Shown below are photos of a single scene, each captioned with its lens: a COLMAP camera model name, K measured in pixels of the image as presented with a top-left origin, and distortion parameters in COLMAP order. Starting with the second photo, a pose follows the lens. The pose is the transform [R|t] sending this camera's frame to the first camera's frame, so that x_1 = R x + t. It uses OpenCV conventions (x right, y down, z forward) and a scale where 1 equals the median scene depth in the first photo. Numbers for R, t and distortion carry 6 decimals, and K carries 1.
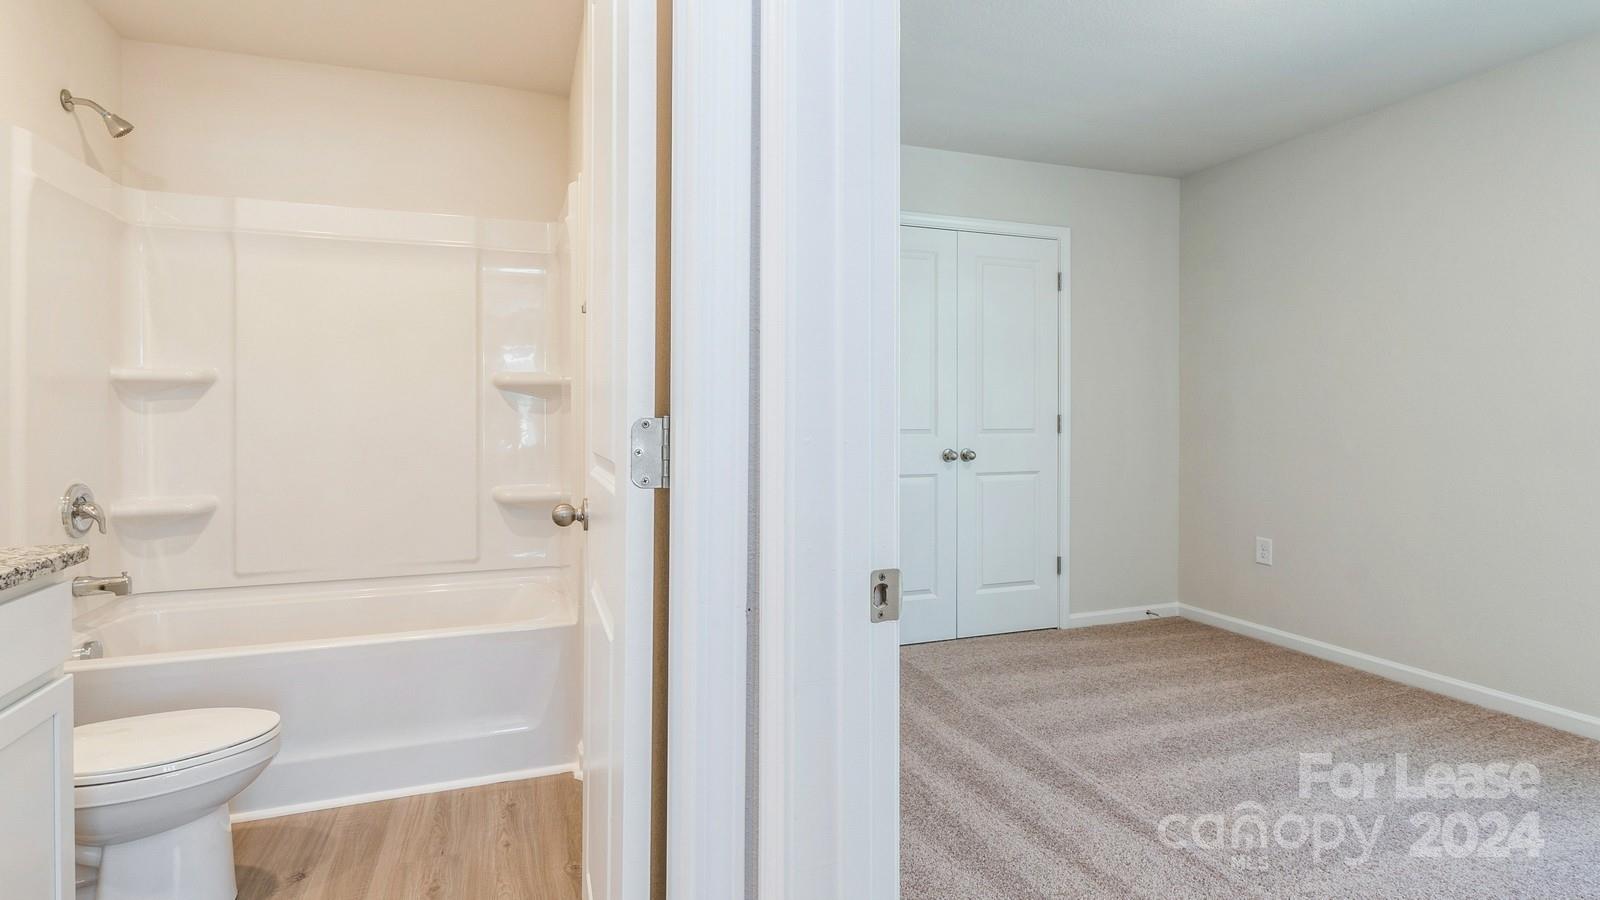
lens RADIAL K [[770.1, 0, 795.1], [0, 770.1, 422.1], [0, 0, 1]] dist [0.005439, -0.002549]
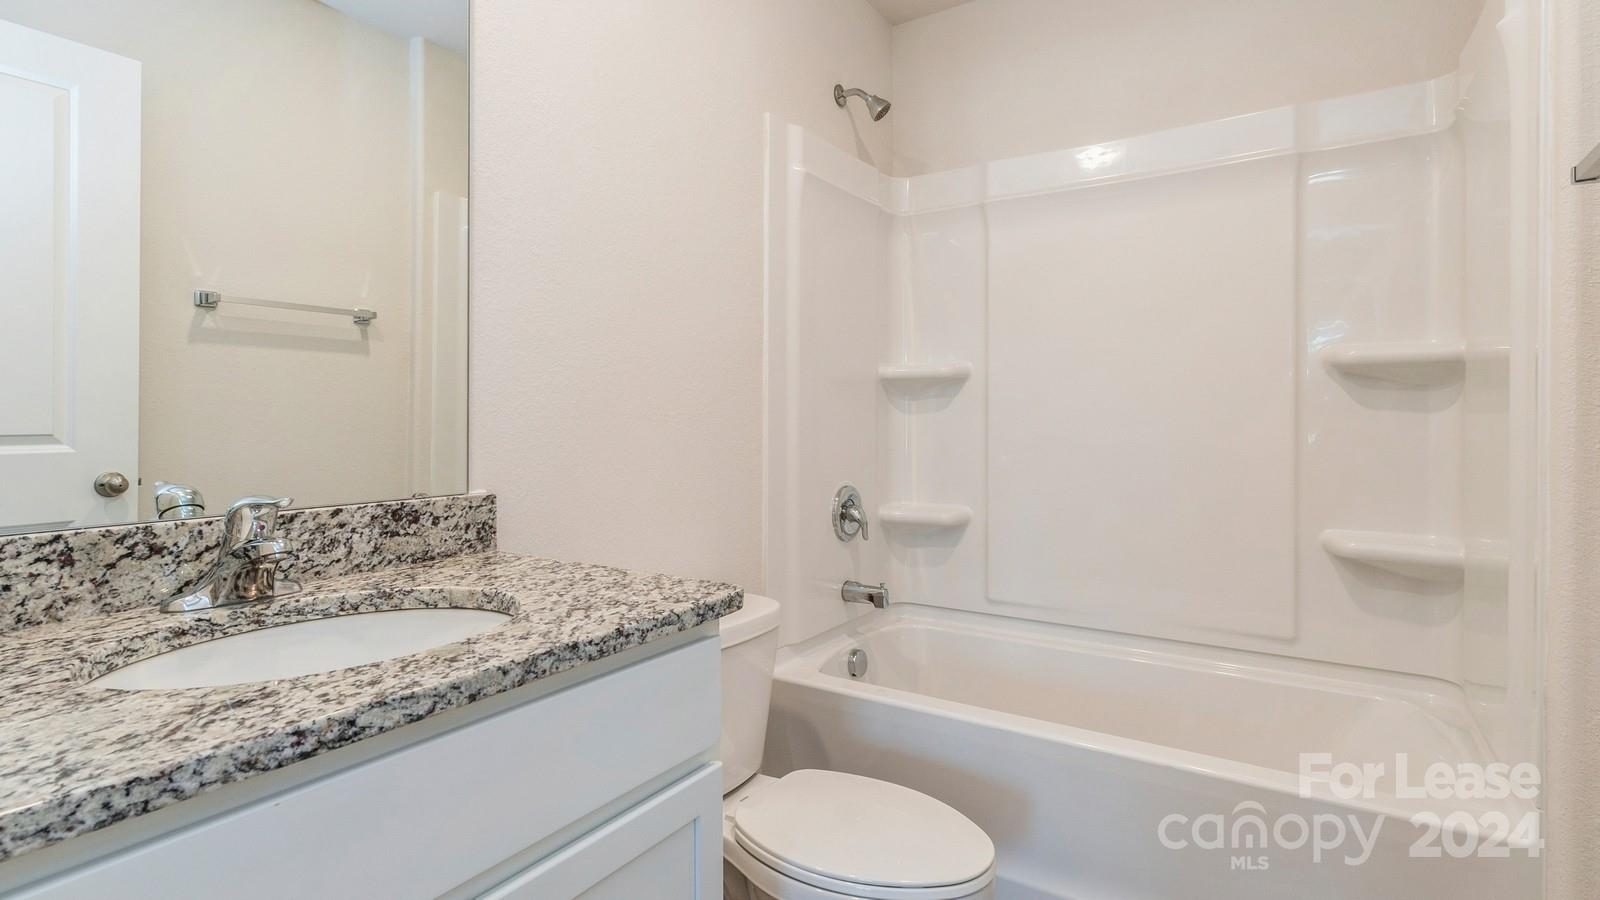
lens RADIAL K [[770.1, 0, 796.2], [0, 770.1, 409.4], [0, 0, 1]] dist [0.005439, -0.002549]
pose [[0.587910, -0.006560, -0.808900, -0.158575], [-0.009125, 0.999850, -0.014741, -0.000902], [0.808875, 0.016048, 0.587762, 0.331119]]
